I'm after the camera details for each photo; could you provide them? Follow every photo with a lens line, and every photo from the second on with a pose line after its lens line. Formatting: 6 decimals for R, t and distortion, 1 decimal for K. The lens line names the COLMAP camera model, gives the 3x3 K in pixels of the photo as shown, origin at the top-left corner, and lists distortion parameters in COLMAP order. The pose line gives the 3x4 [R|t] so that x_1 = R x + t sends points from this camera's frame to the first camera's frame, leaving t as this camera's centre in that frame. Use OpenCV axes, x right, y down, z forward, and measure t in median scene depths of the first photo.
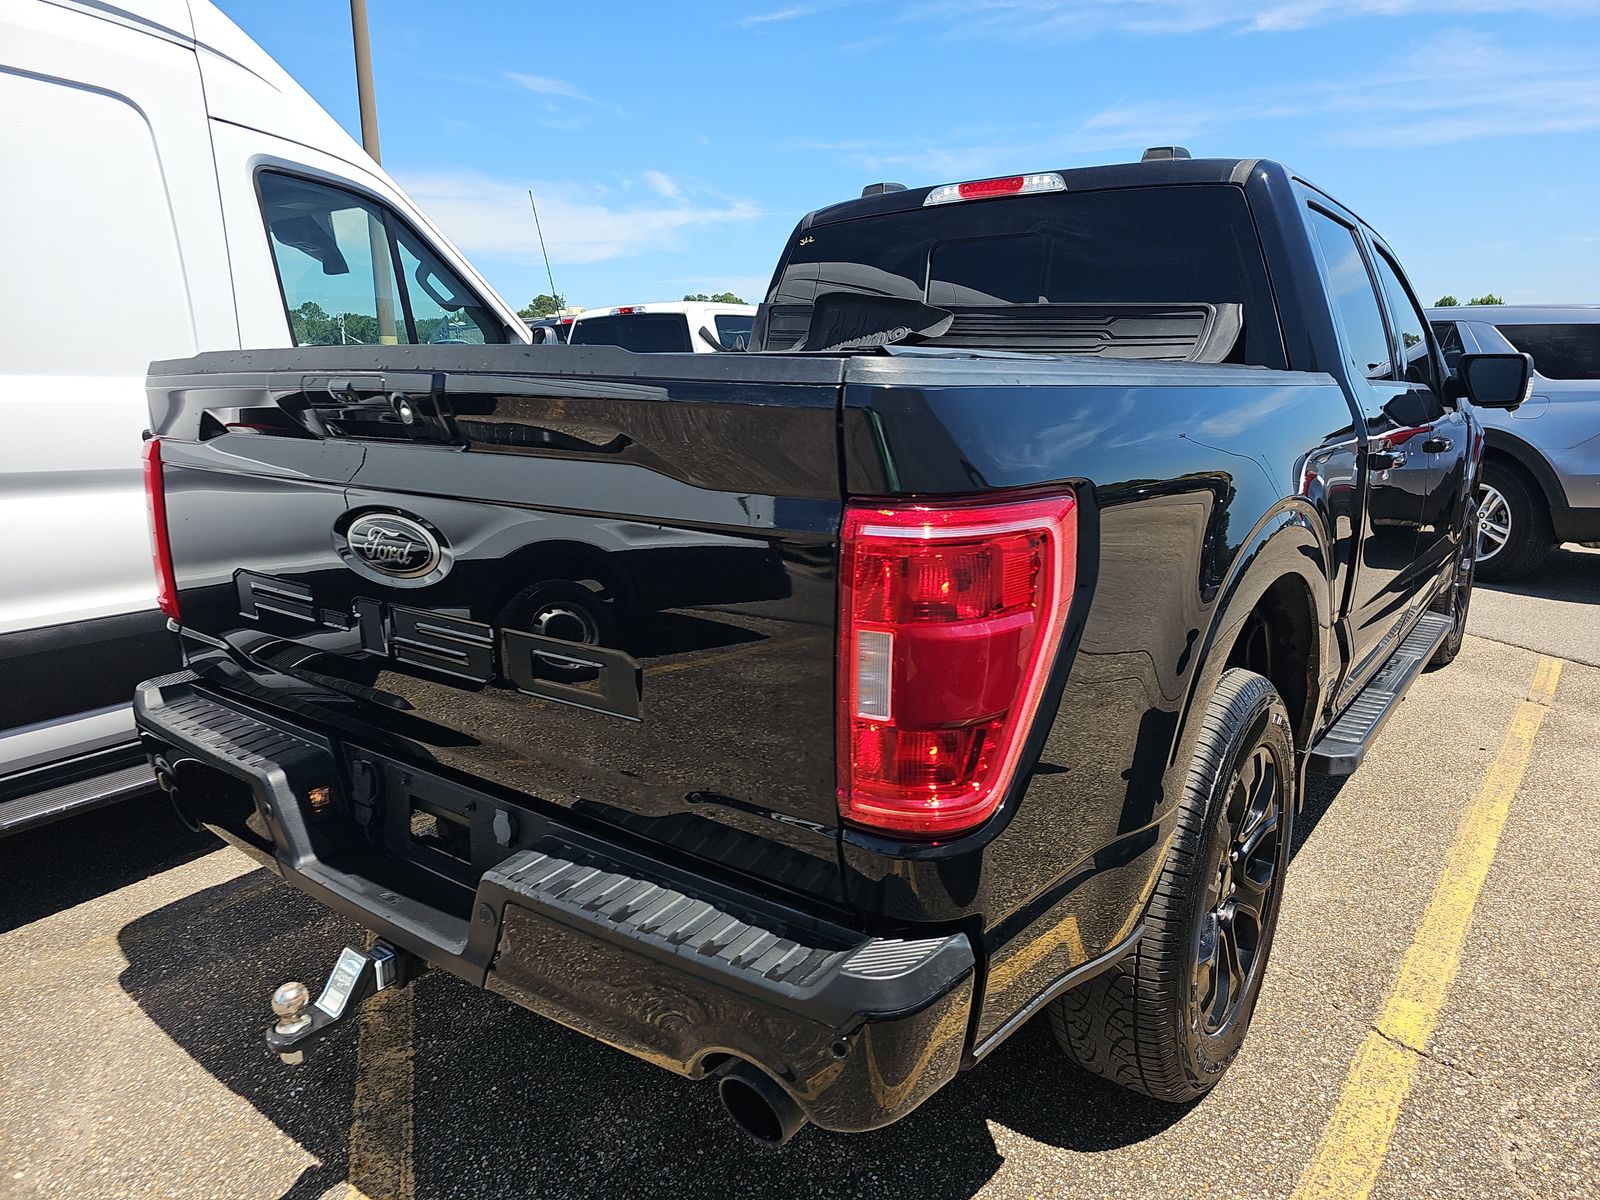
lens RADIAL K [[1064.8, 0, 807.3], [0, 1064.8, 586.9], [0, 0, 1]] dist [0.050253, -0.057619]
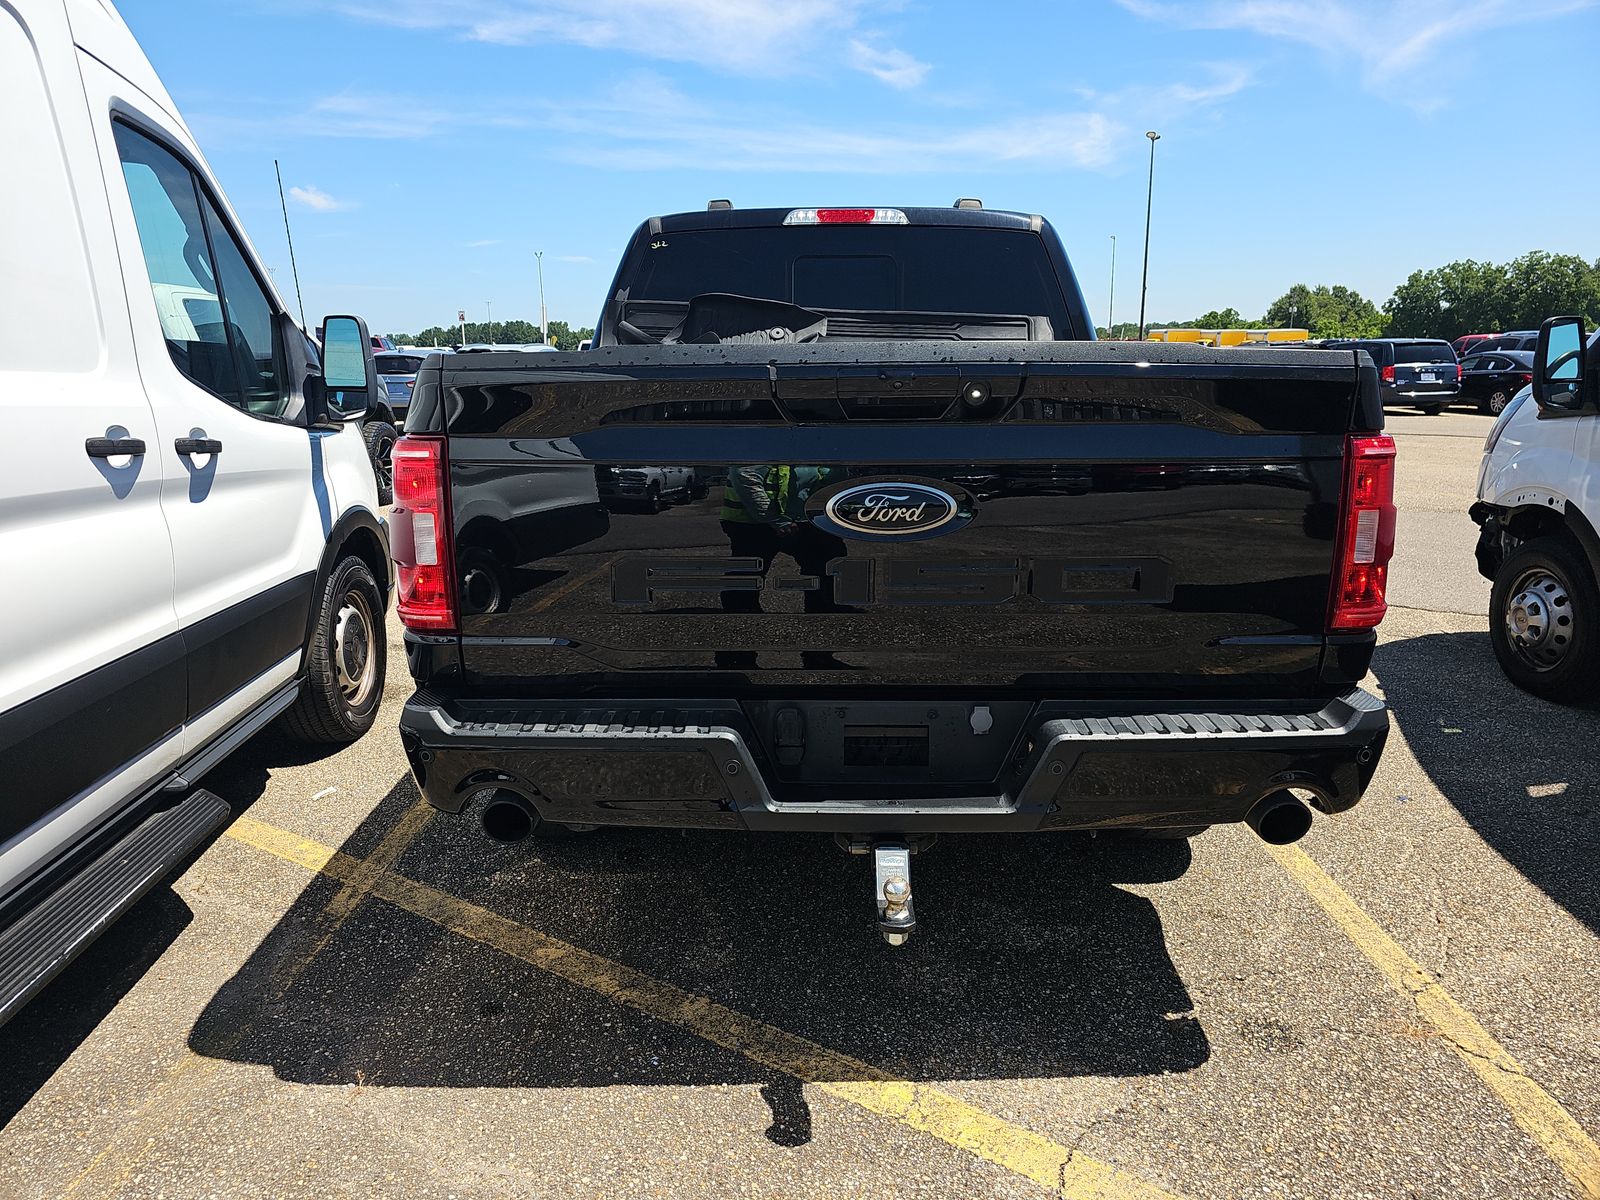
lens RADIAL K [[1055.7, 0, 789.2], [0, 1055.7, 590.1], [0, 0, 1]] dist [0.052955, -0.055159]
pose [[0.800277, -0.124058, 0.586657, -0.632701], [0.119075, 0.991758, 0.047289, -0.009307], [-0.587688, 0.032012, 0.808454, 0.060766]]
